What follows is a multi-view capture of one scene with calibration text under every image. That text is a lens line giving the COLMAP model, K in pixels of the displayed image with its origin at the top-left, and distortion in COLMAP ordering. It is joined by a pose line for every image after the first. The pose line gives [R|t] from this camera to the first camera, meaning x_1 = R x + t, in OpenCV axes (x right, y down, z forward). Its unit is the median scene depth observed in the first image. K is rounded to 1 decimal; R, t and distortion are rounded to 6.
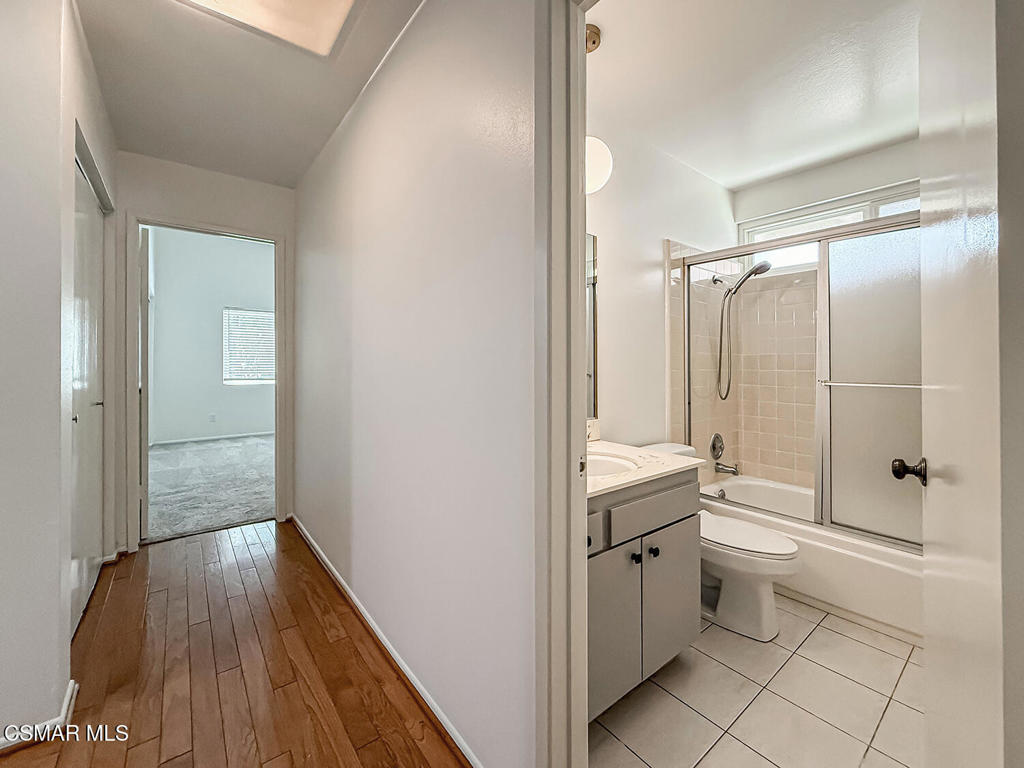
lens RADIAL K [[424.2, 0, 510.0], [0, 424.2, 354.8], [0, 0, 1]] dist [-0.006289, 0.000160]
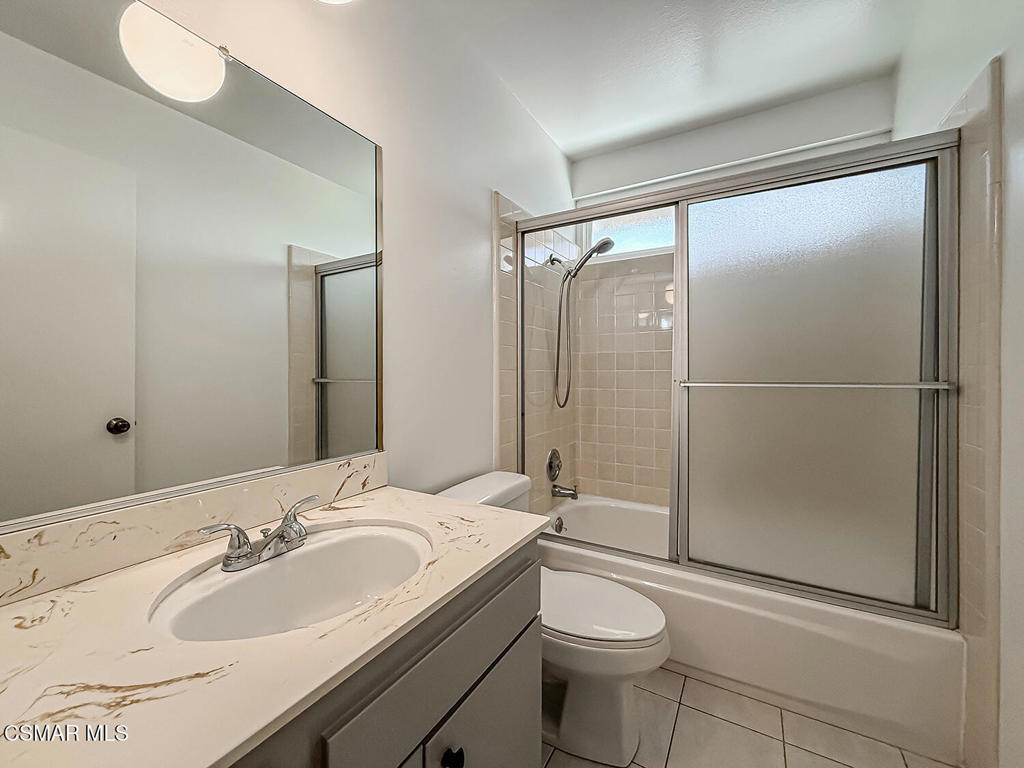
lens RADIAL K [[424.2, 0, 510.0], [0, 424.2, 354.8], [0, 0, 1]] dist [-0.006289, 0.000160]
pose [[0.931354, 0.009557, 0.363991, 0.119846], [-0.002903, 0.999819, -0.018824, 0.021342], [-0.364104, 0.016475, 0.931212, 0.289327]]
